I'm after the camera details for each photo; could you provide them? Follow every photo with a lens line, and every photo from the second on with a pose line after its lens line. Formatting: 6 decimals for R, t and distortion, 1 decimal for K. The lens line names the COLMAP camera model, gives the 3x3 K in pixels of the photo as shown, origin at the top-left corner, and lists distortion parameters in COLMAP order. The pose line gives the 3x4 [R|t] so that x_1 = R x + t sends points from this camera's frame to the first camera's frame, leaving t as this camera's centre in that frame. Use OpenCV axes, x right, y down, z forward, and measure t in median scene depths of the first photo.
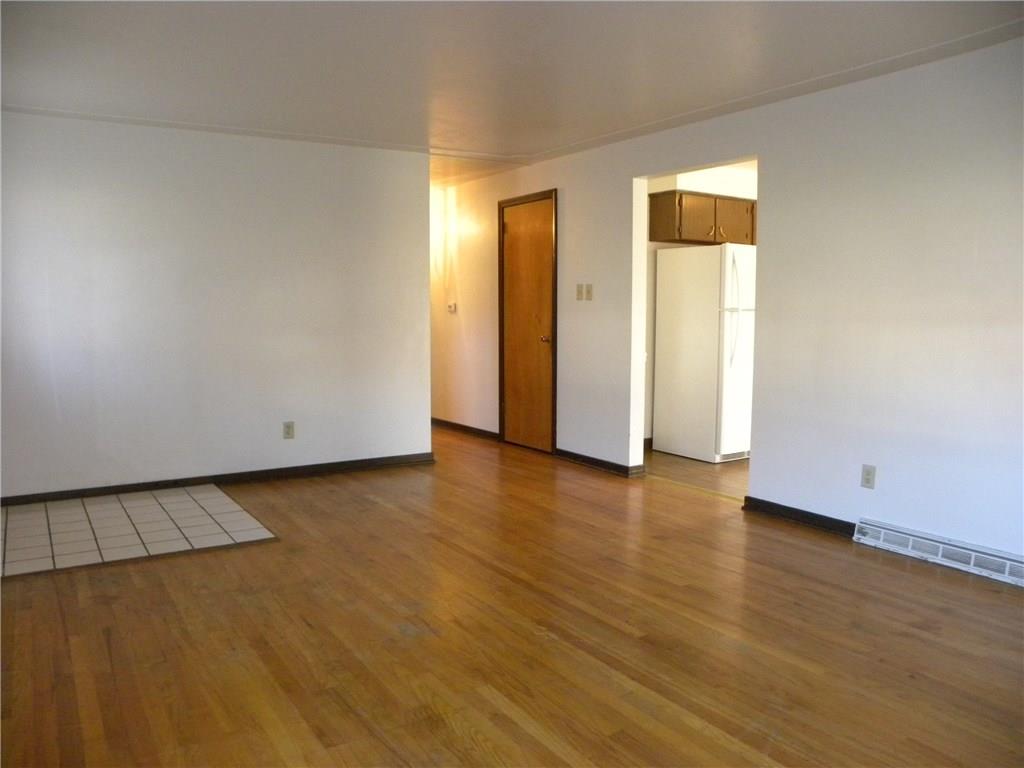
lens RADIAL K [[780.9, 0, 508.1], [0, 780.9, 397.9], [0, 0, 1]] dist [-0.156924, 0.110049]
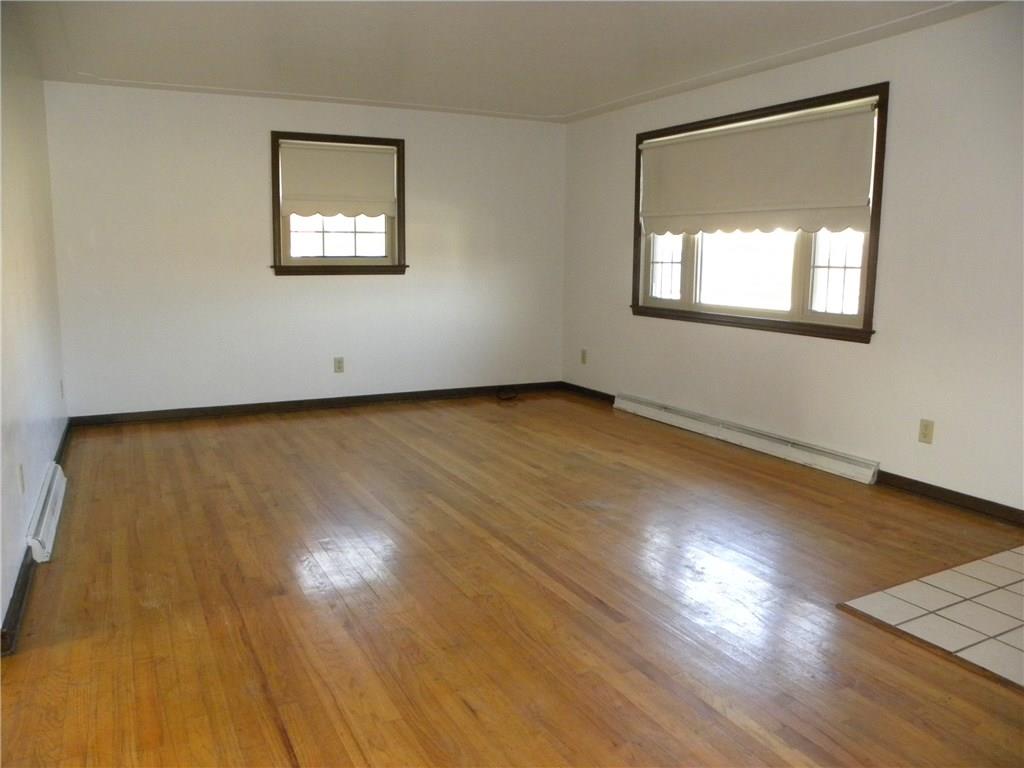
lens RADIAL K [[780.9, 0, 508.1], [0, 780.9, 397.9], [0, 0, 1]] dist [-0.156924, 0.110049]
pose [[-0.994837, -0.028494, 0.097407, -0.086287], [0.000500, 0.958392, 0.285455, -0.219394], [-0.101488, 0.284030, -0.953429, 1.963206]]
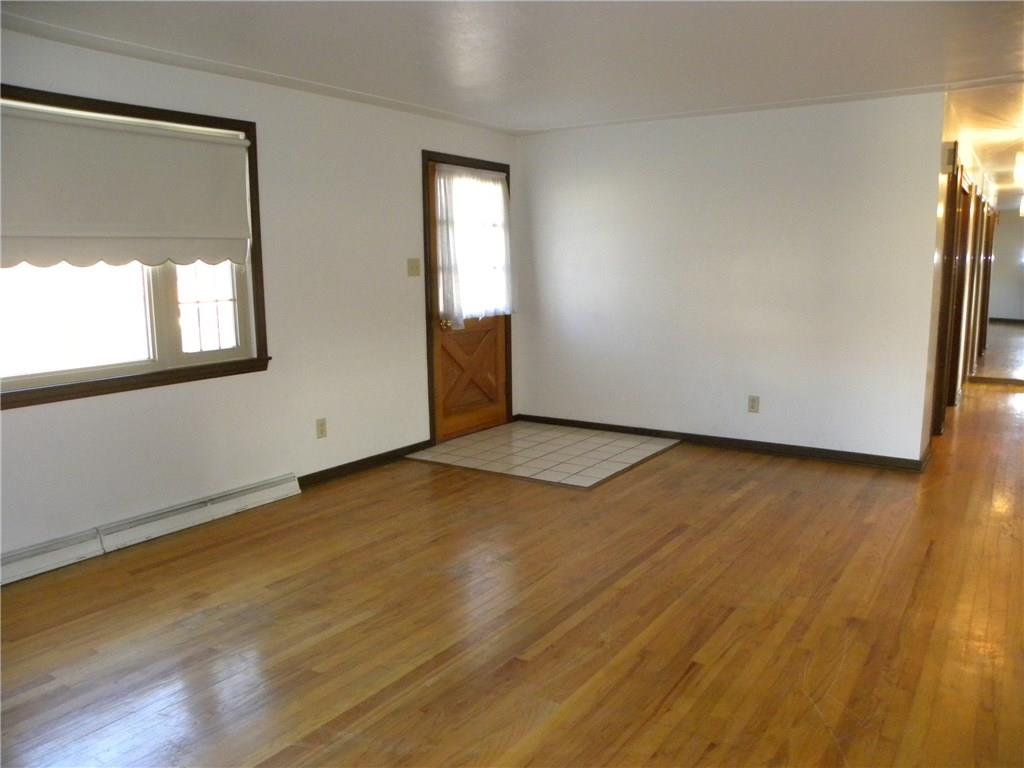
lens RADIAL K [[780.9, 0, 508.1], [0, 780.9, 397.9], [0, 0, 1]] dist [-0.156924, 0.110049]
pose [[0.383134, 0.151375, -0.911205, 0.843123], [-0.091538, 0.987847, 0.125618, -0.104734], [0.919146, 0.035281, 0.392334, 0.524994]]
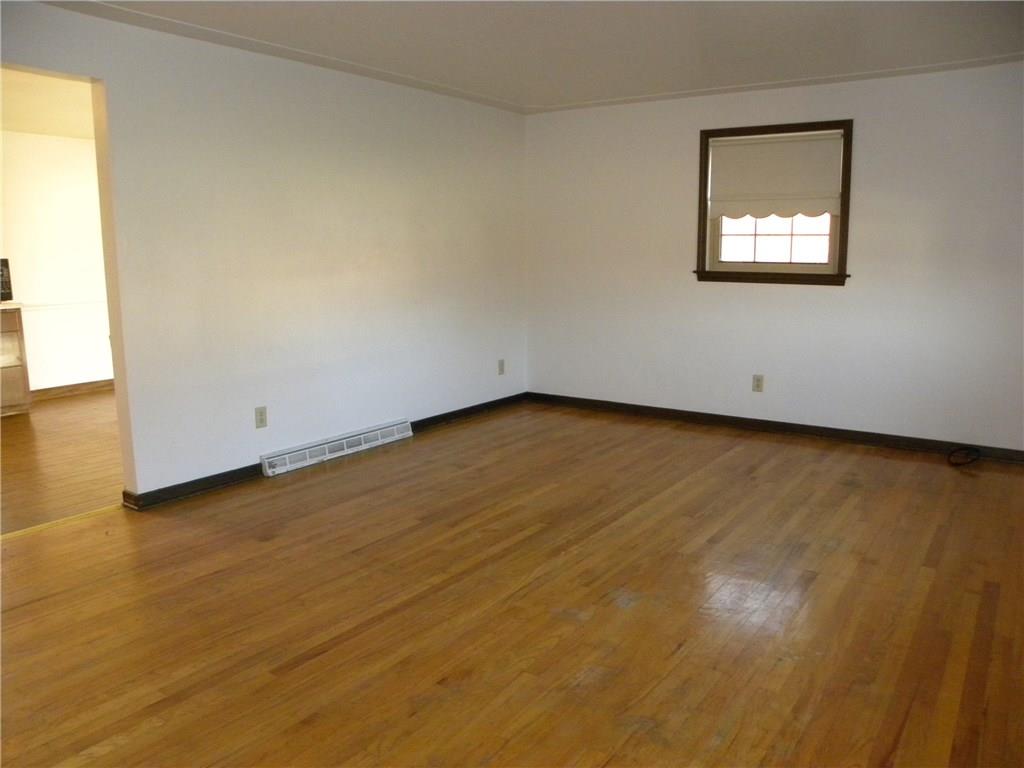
lens RADIAL K [[780.9, 0, 508.1], [0, 780.9, 397.9], [0, 0, 1]] dist [-0.156924, 0.110049]
pose [[-0.377146, -0.172439, 0.909959, -0.821998], [0.109796, 0.967261, 0.228804, -0.170925], [-0.919623, 0.186202, -0.345865, 1.268786]]
